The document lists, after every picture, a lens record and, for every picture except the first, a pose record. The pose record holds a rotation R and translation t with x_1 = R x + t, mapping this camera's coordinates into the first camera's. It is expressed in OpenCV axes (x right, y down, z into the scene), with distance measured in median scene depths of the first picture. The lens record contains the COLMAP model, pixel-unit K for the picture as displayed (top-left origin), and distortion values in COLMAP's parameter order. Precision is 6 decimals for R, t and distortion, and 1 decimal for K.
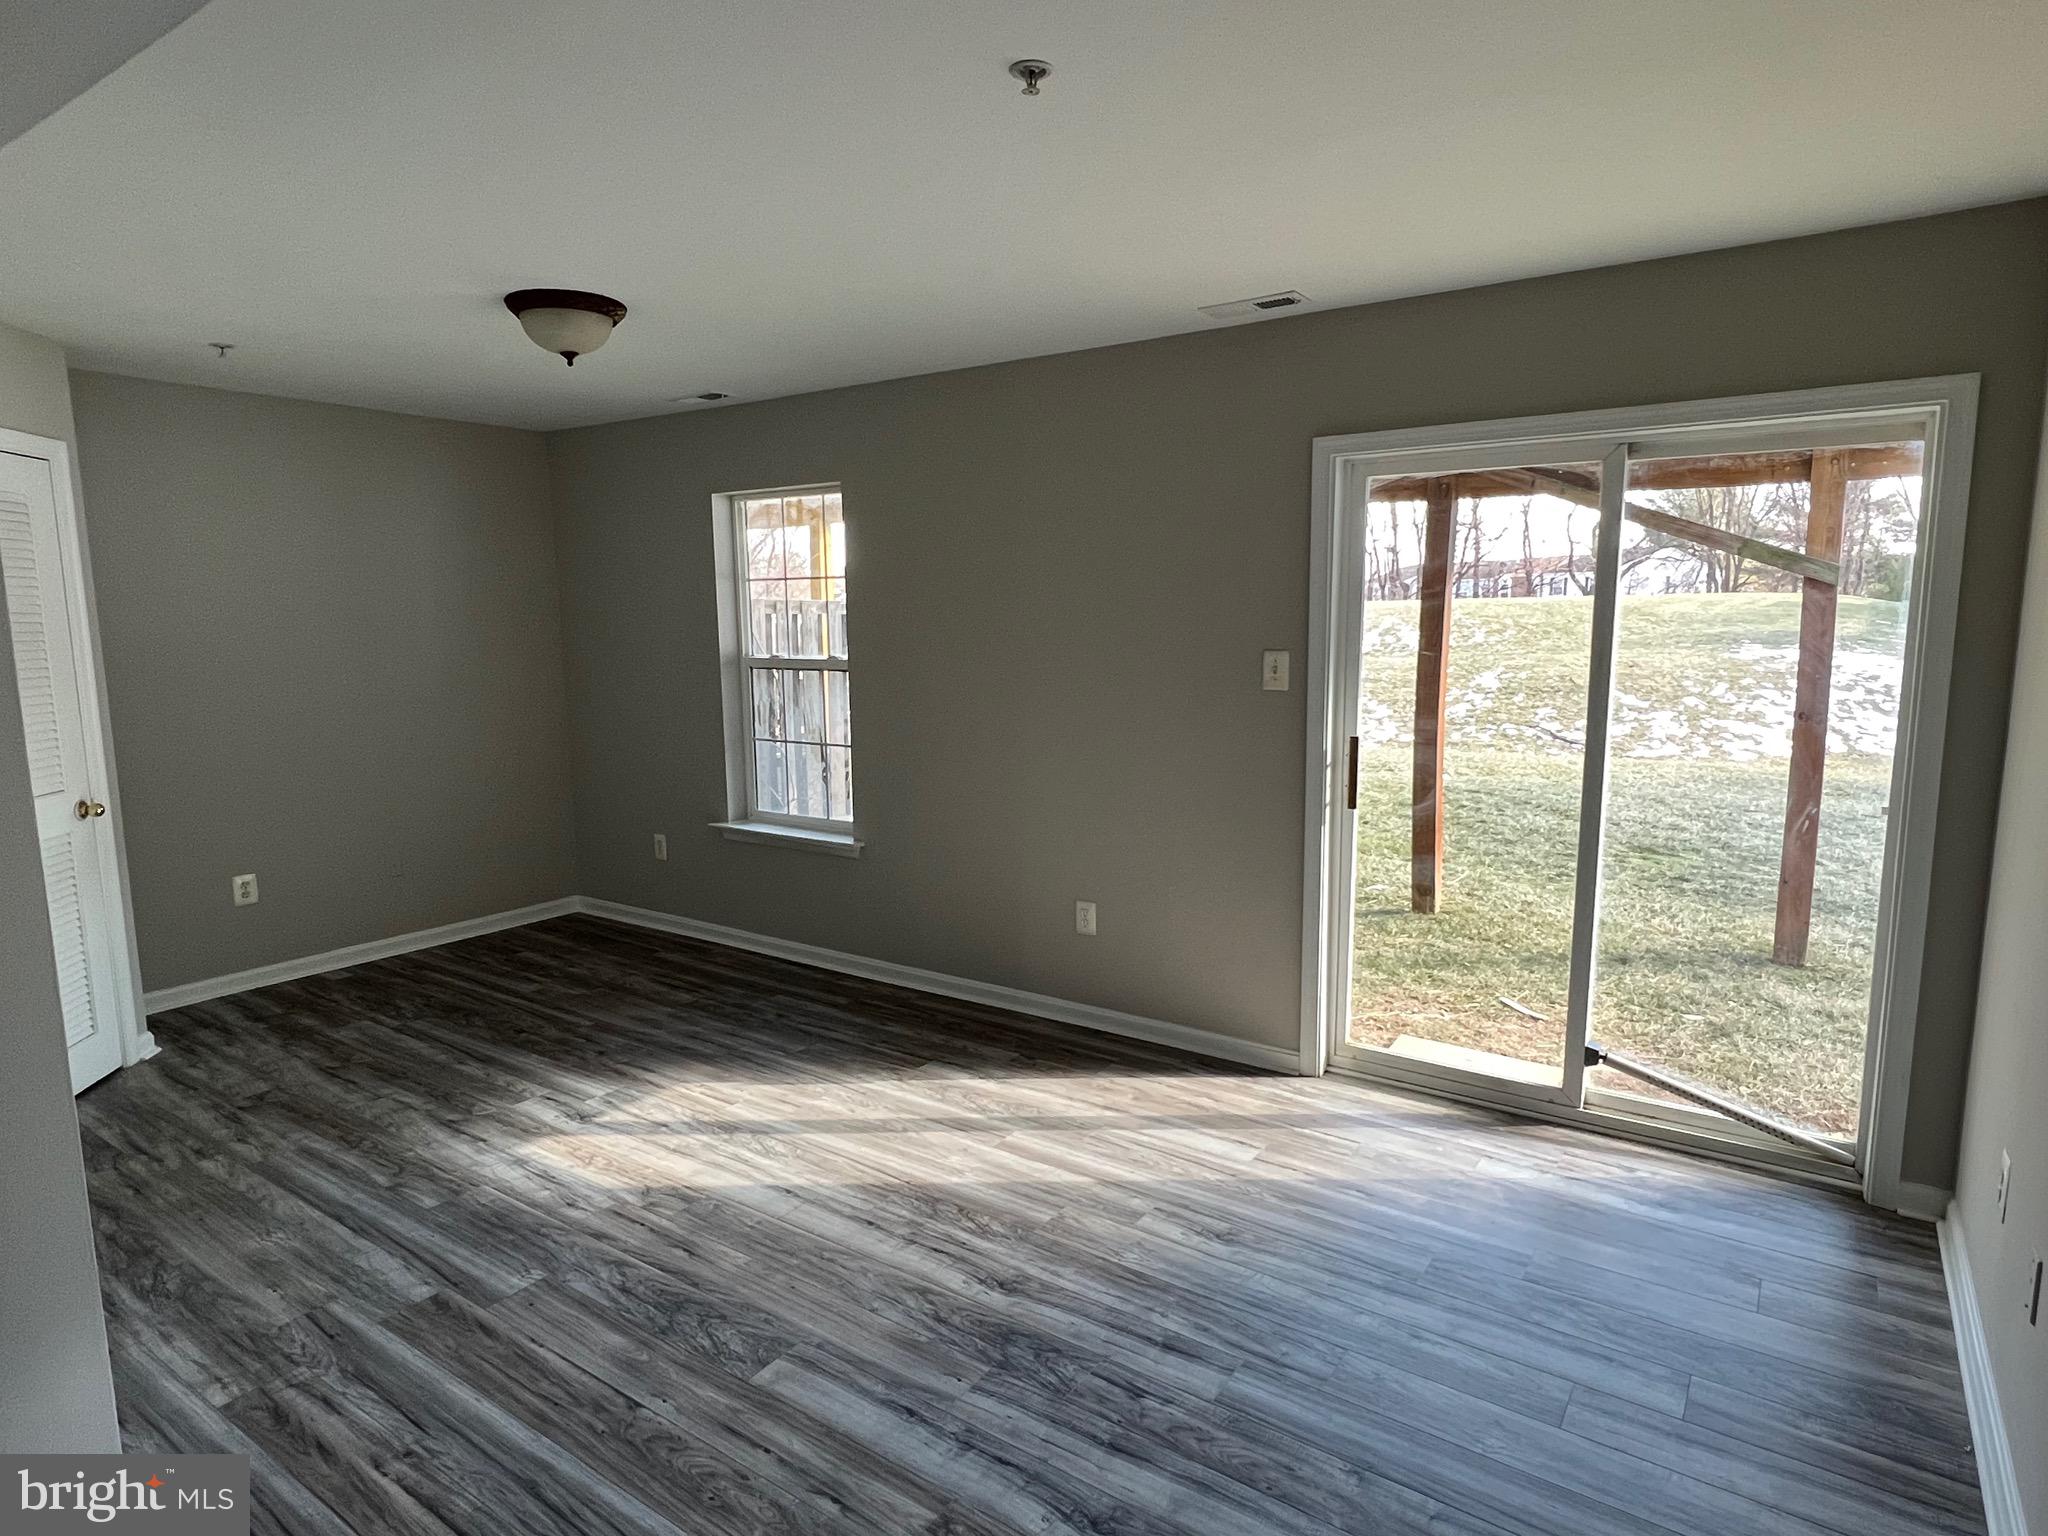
lens RADIAL K [[1154.3, 0, 1024.0], [0, 1154.3, 768.0], [0, 0, 1]] dist [0.000034, 0.000213]
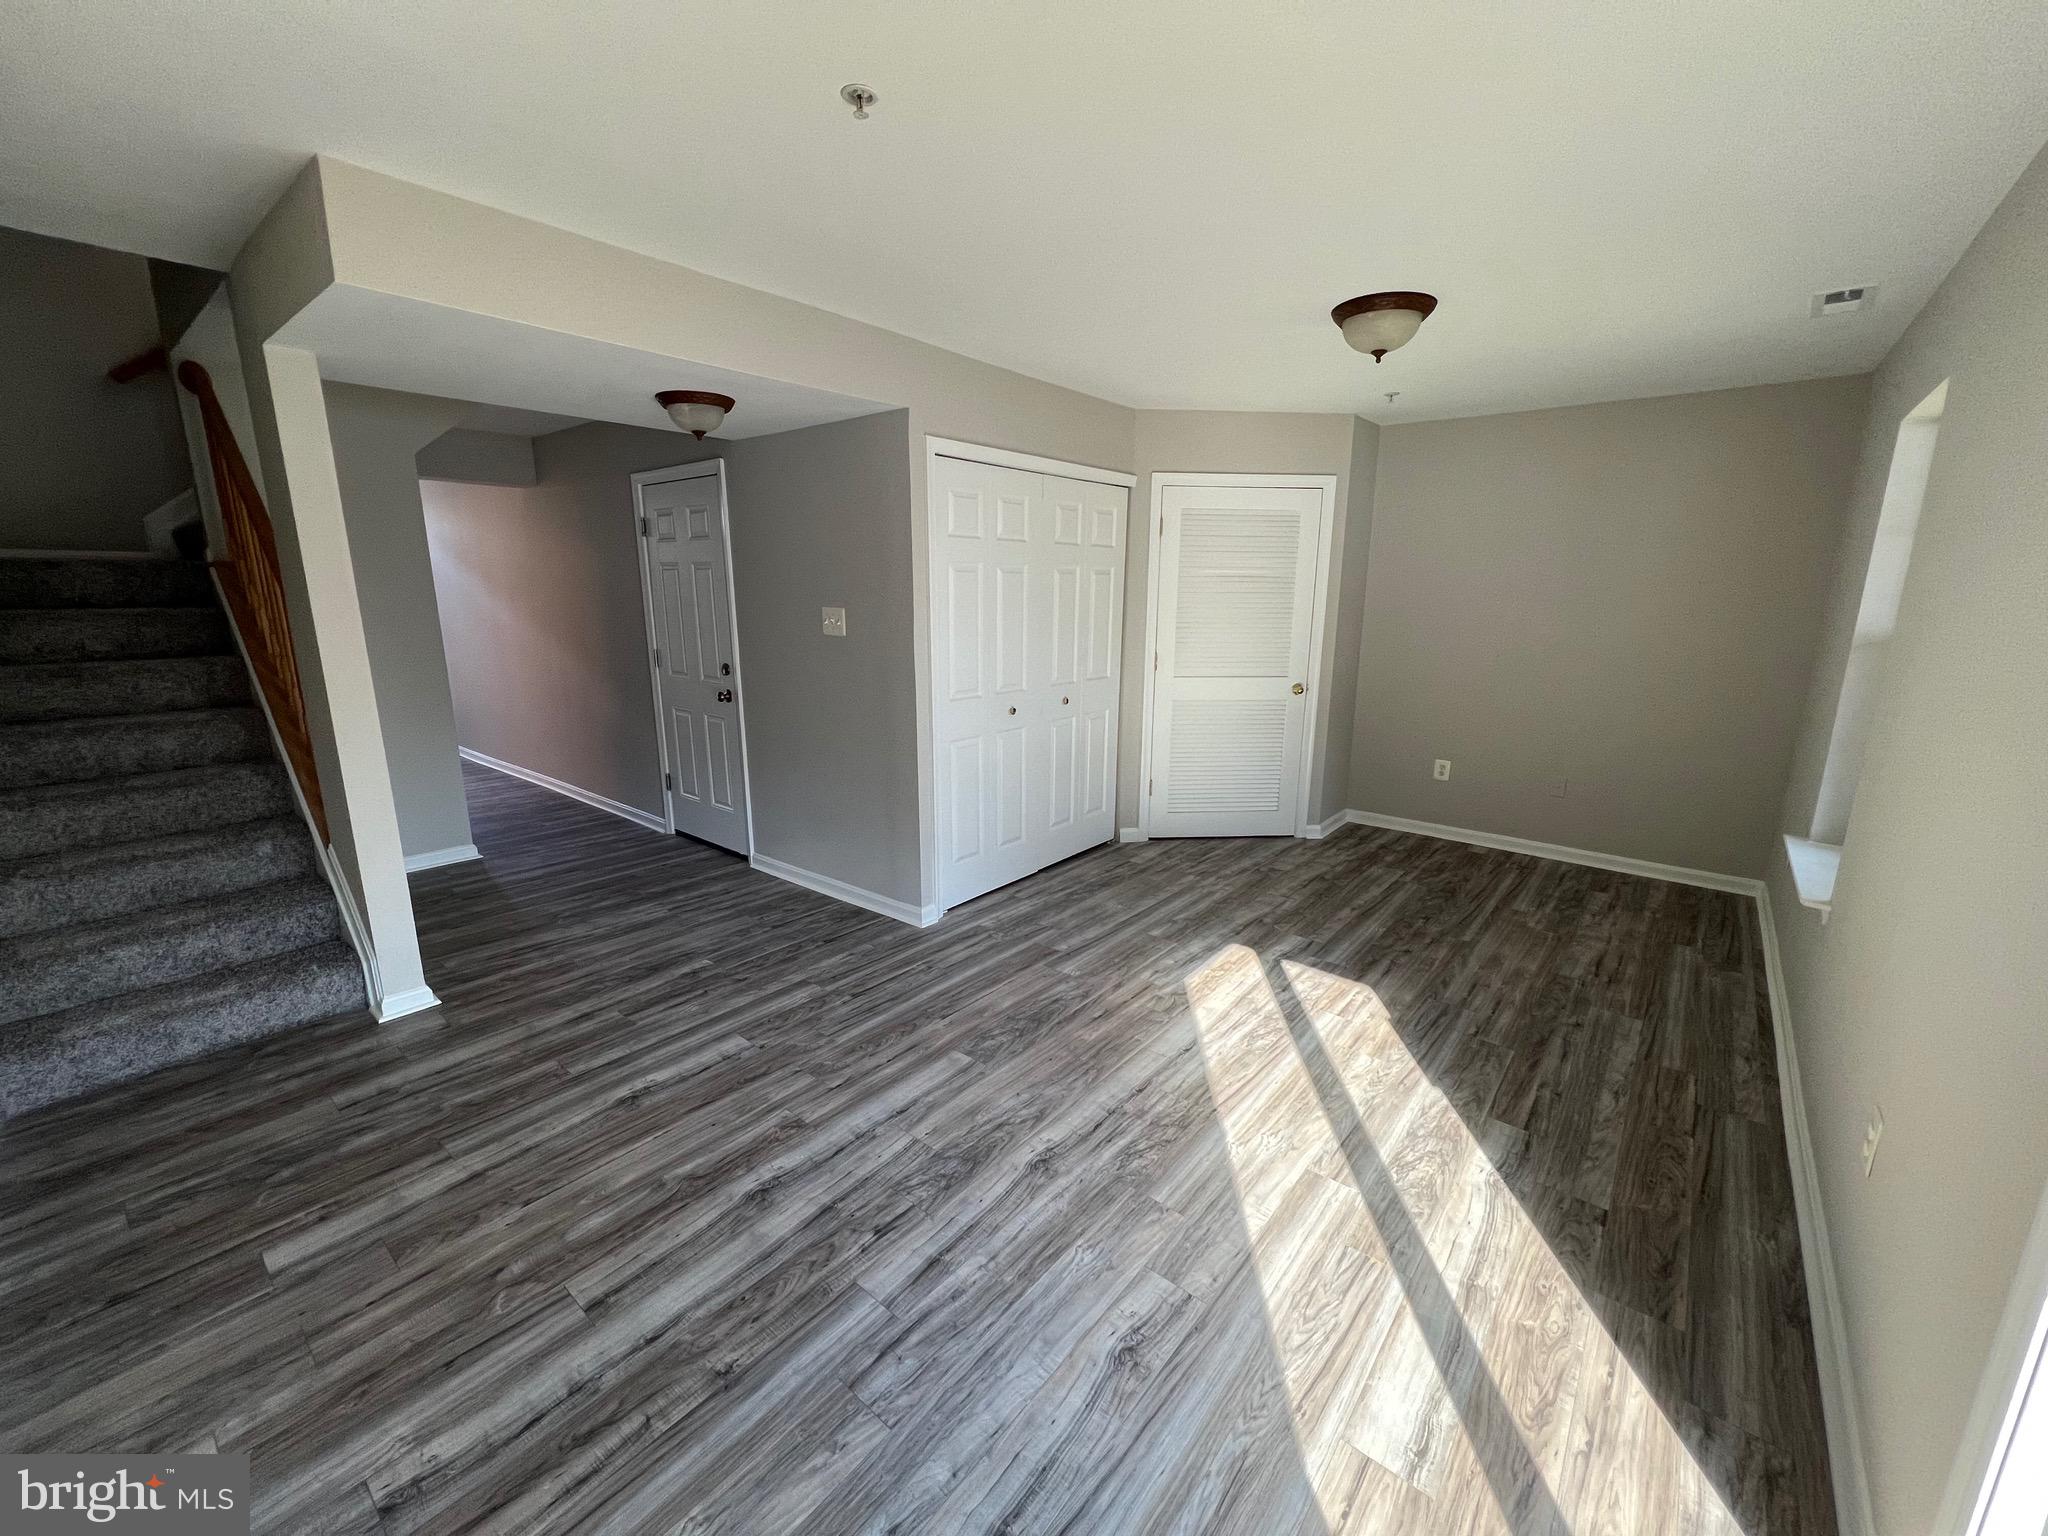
lens RADIAL K [[818.8, 0, 1029.5], [0, 818.8, 772.8], [0, 0, 1]] dist [-0.000587, 0.000040]
pose [[-0.081117, 0.230829, -0.969607, 0.572756], [-0.140564, 0.960441, 0.240406, -0.103084], [0.986743, 0.155793, -0.045462, 0.797275]]
